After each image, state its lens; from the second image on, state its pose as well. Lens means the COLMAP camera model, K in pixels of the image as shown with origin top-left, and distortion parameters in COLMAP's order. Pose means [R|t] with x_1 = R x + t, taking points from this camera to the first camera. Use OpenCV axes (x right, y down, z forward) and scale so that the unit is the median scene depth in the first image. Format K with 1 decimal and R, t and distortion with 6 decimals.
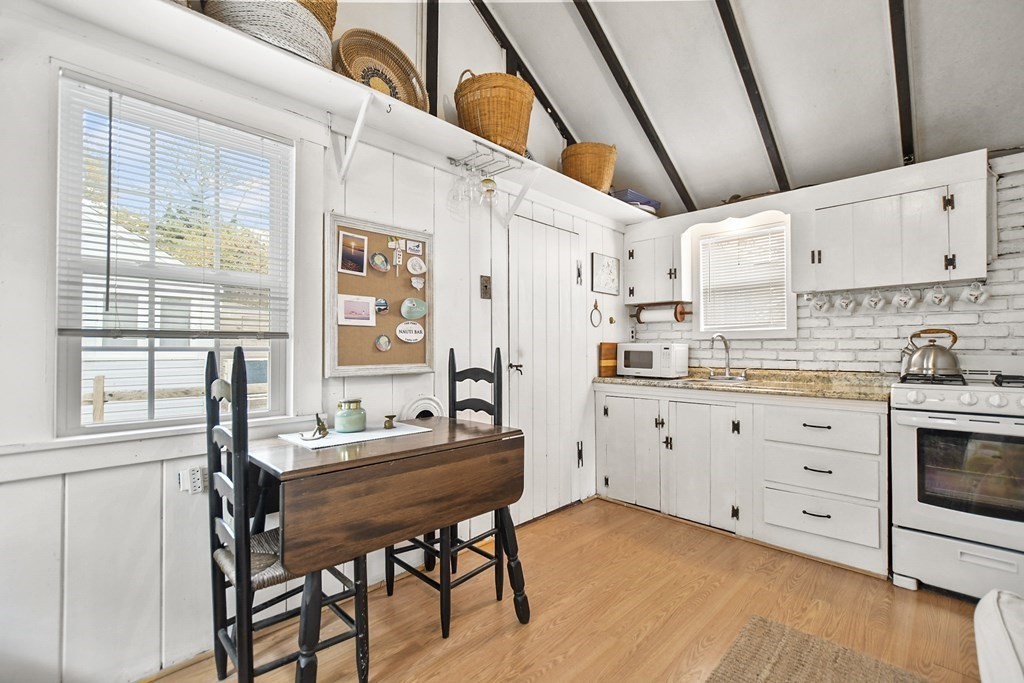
lens RADIAL K [[447.6, 0, 506.8], [0, 447.6, 344.5], [0, 0, 1]] dist [-0.017972, 0.002585]
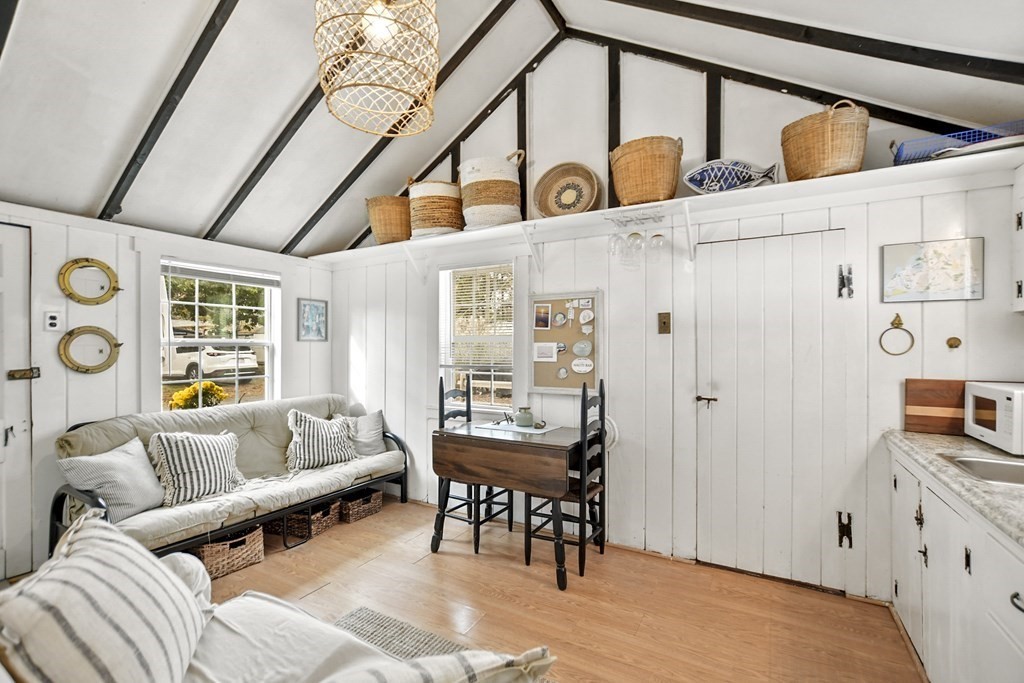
lens RADIAL K [[447.6, 0, 496.6], [0, 447.6, 346.1], [0, 0, 1]] dist [-0.017972, 0.002585]
pose [[0.251232, 0.001662, -0.967925, 0.998912], [0.013531, 0.999895, 0.005229, -0.092720], [0.967832, -0.014411, 0.251183, 0.372675]]
